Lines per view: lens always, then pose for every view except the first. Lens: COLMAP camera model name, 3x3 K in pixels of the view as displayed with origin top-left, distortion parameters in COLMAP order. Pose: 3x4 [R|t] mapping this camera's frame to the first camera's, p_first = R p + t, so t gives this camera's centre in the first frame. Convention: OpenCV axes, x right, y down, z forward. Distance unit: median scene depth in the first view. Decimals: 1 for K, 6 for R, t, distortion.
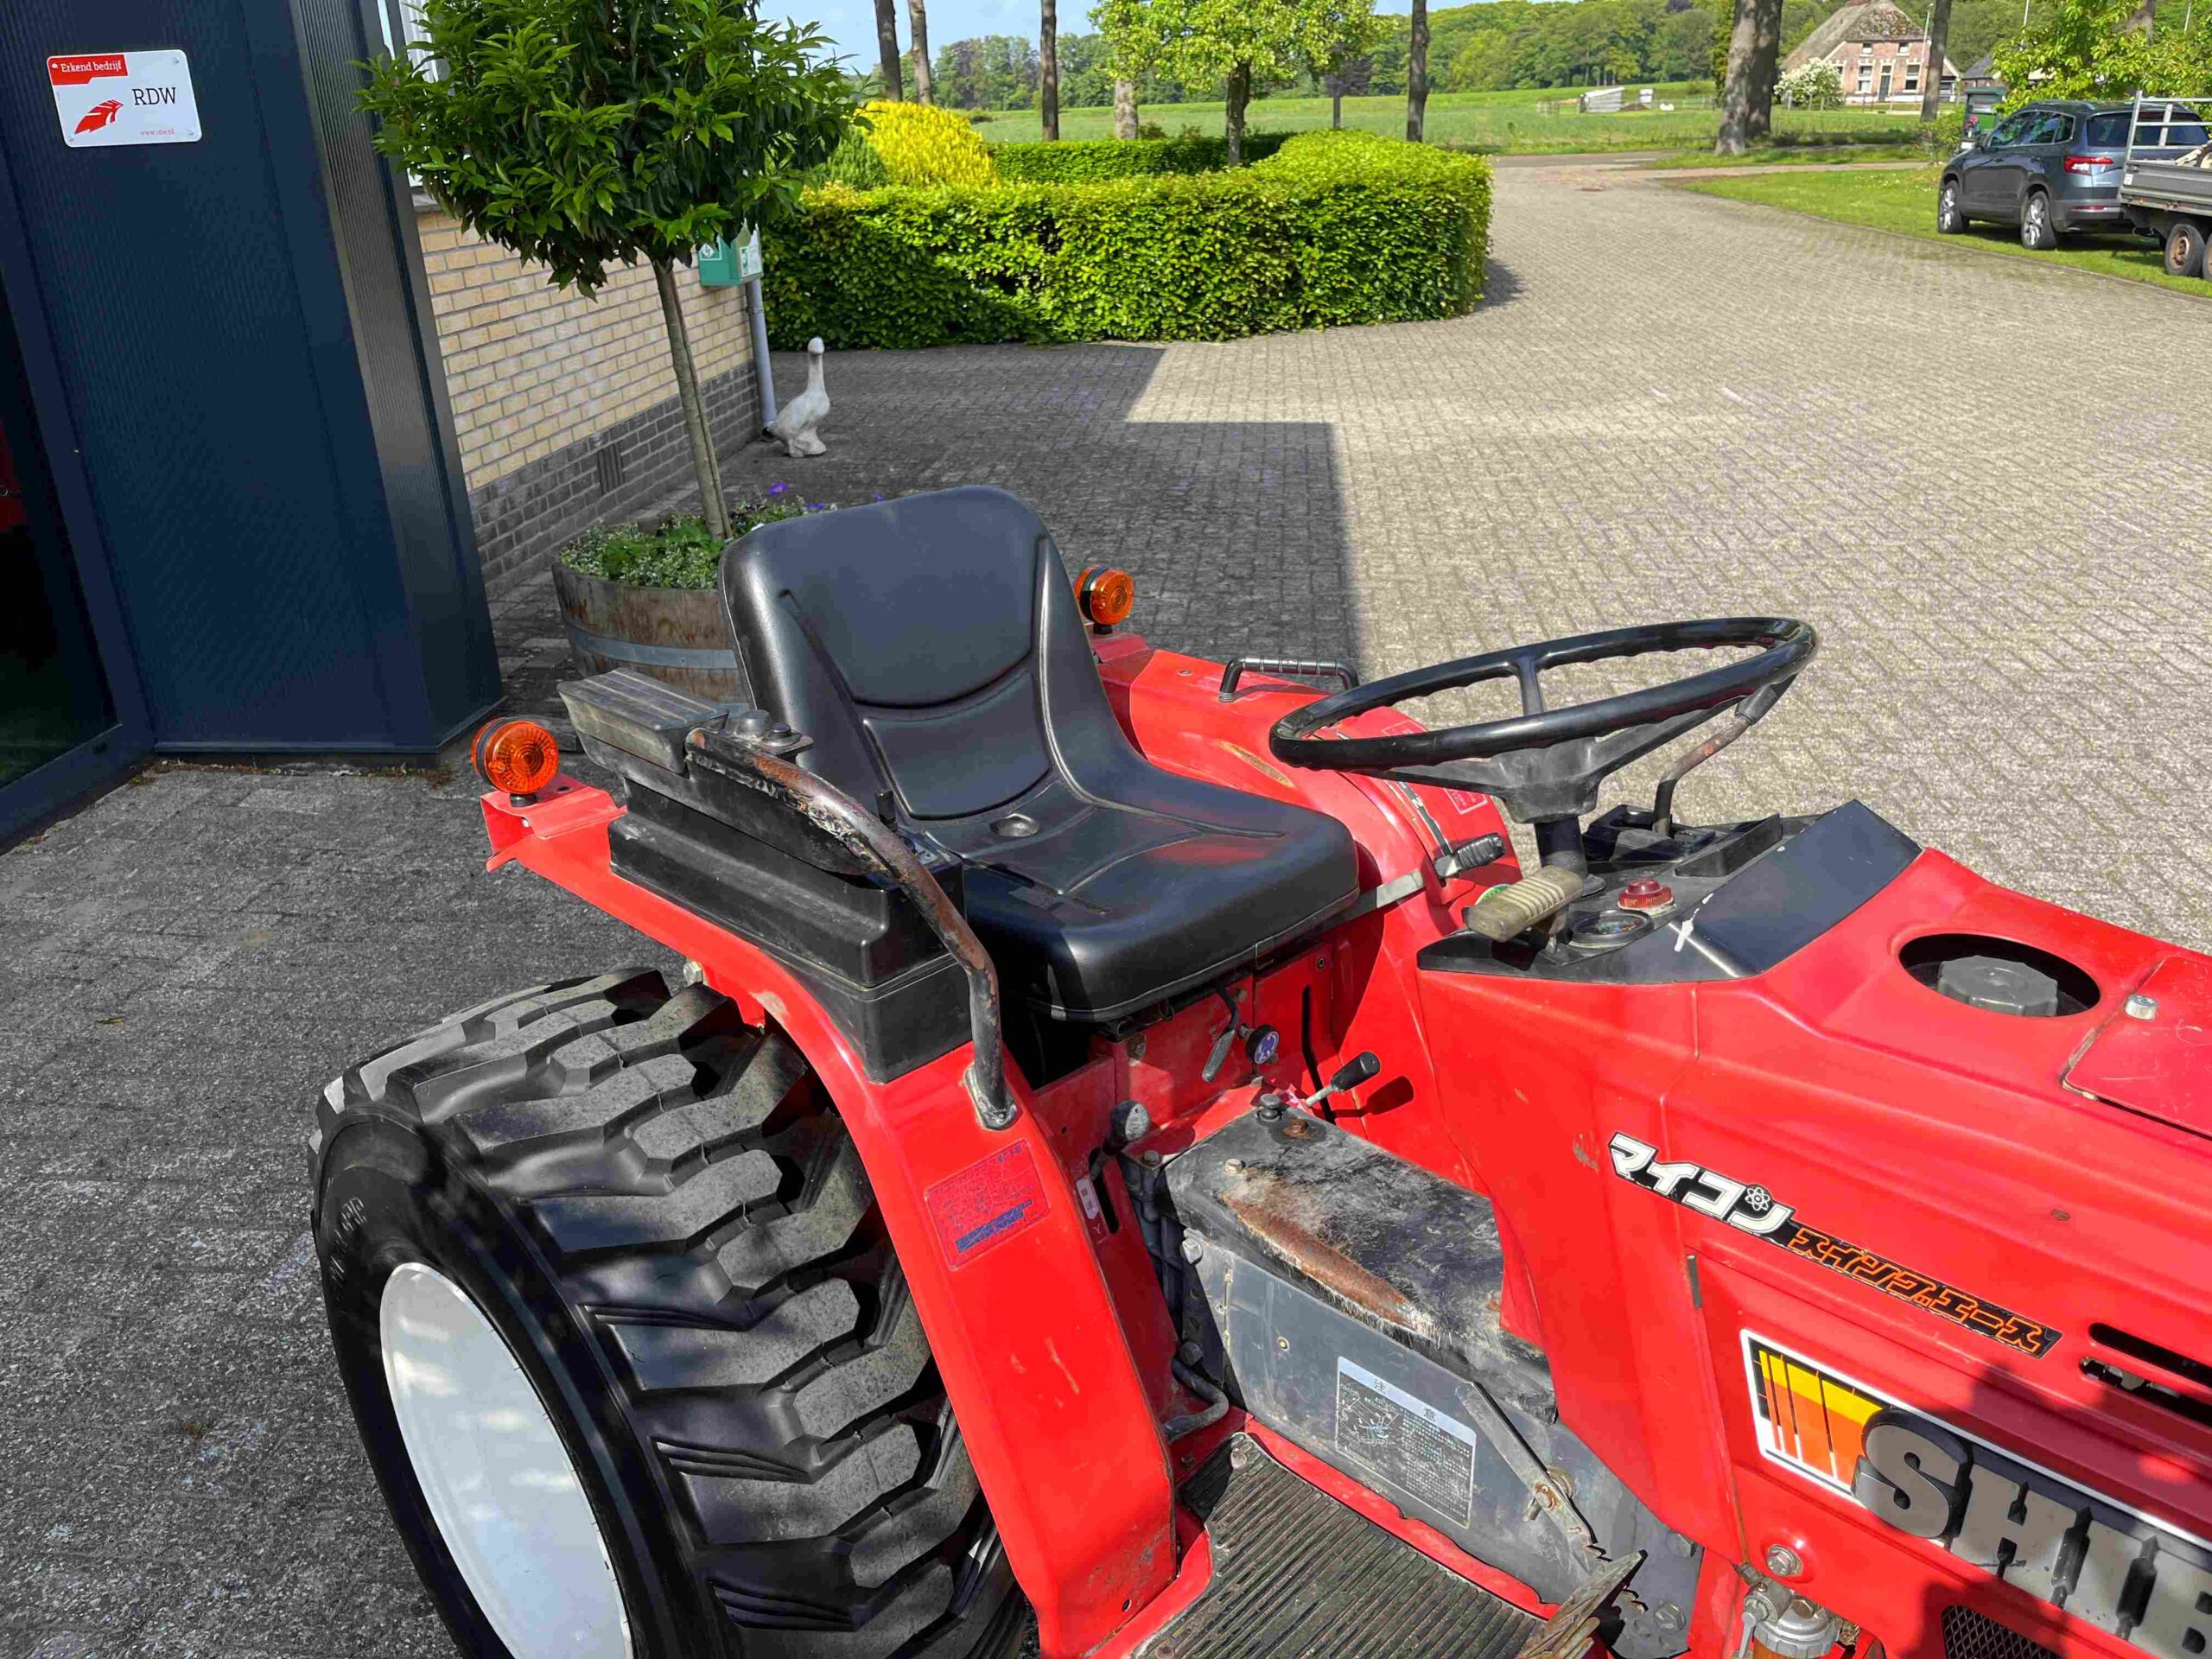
lens RADIAL K [[1753.8, 0, 1126.7], [0, 1753.8, 824.6], [0, 0, 1]] dist [0.041614, -0.076340]
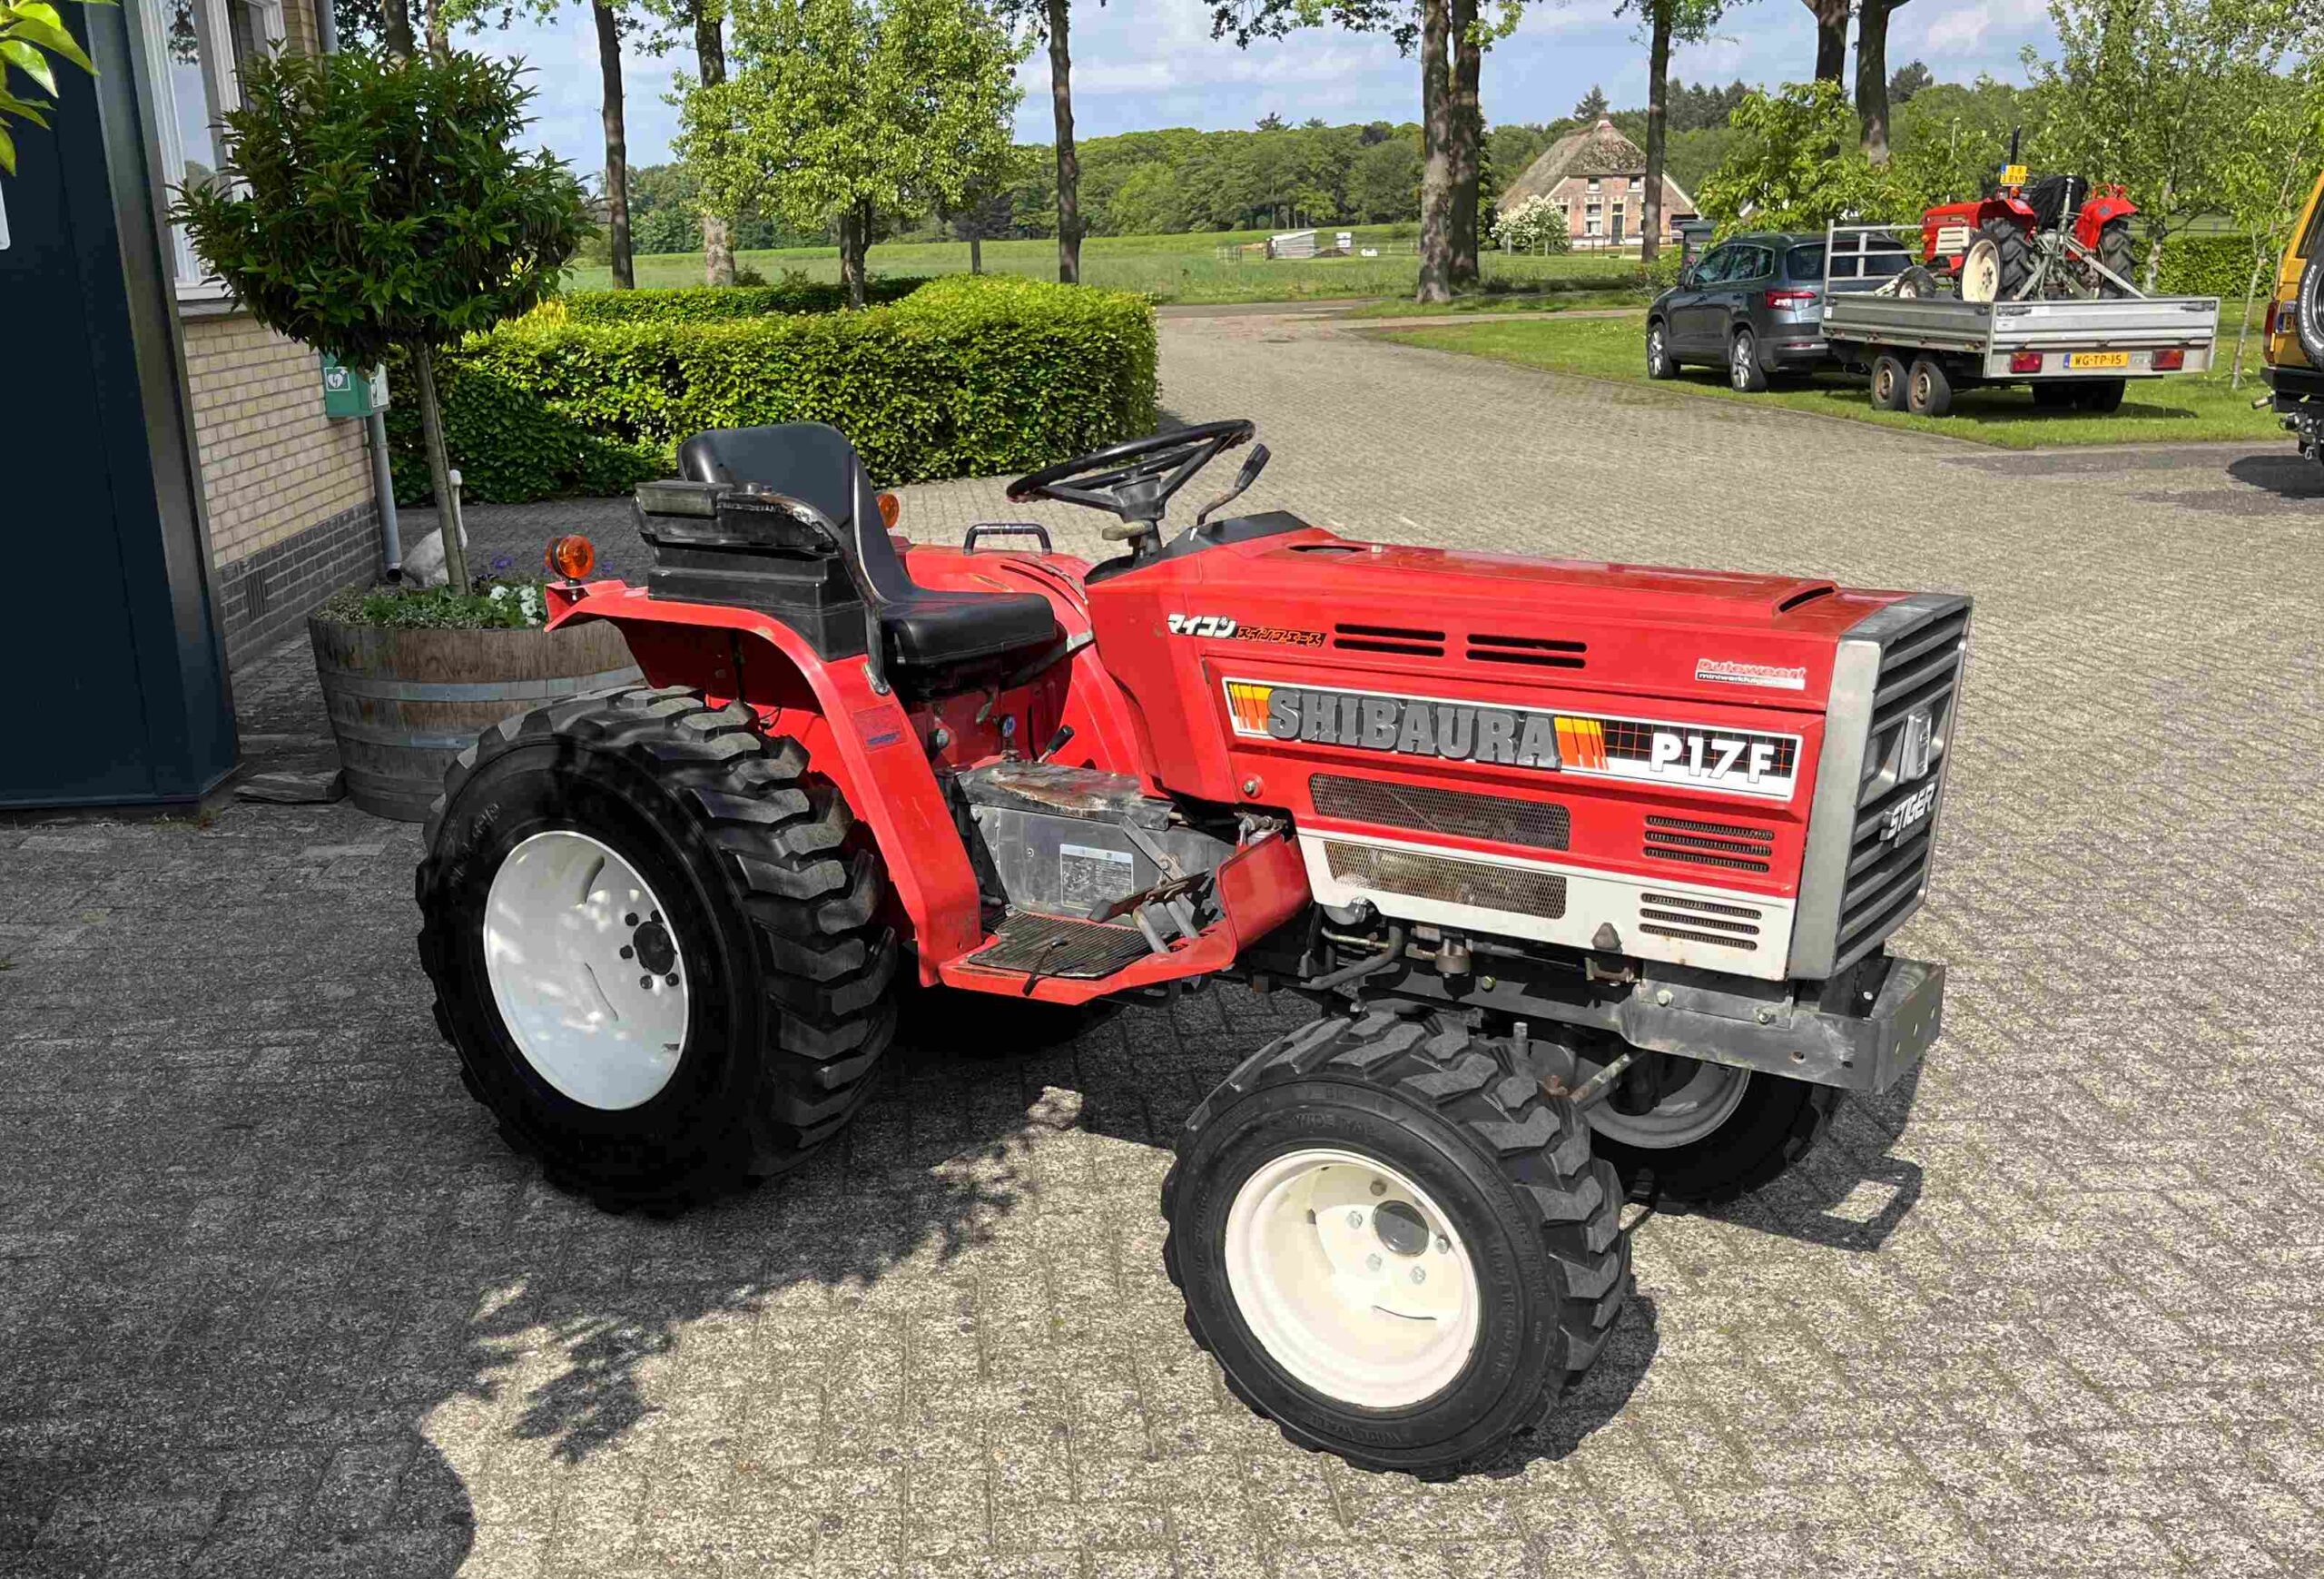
lens RADIAL K [[2418.3, 0, 1143.4], [0, 2418.3, 903.4], [0, 0, 1]] dist [0.016949, 0.000000]
pose [[0.983843, -0.050029, 0.171904, -0.033598], [0.071293, 0.990230, -0.119843, 0.096516], [-0.164228, 0.130162, 0.977797, -0.214055]]
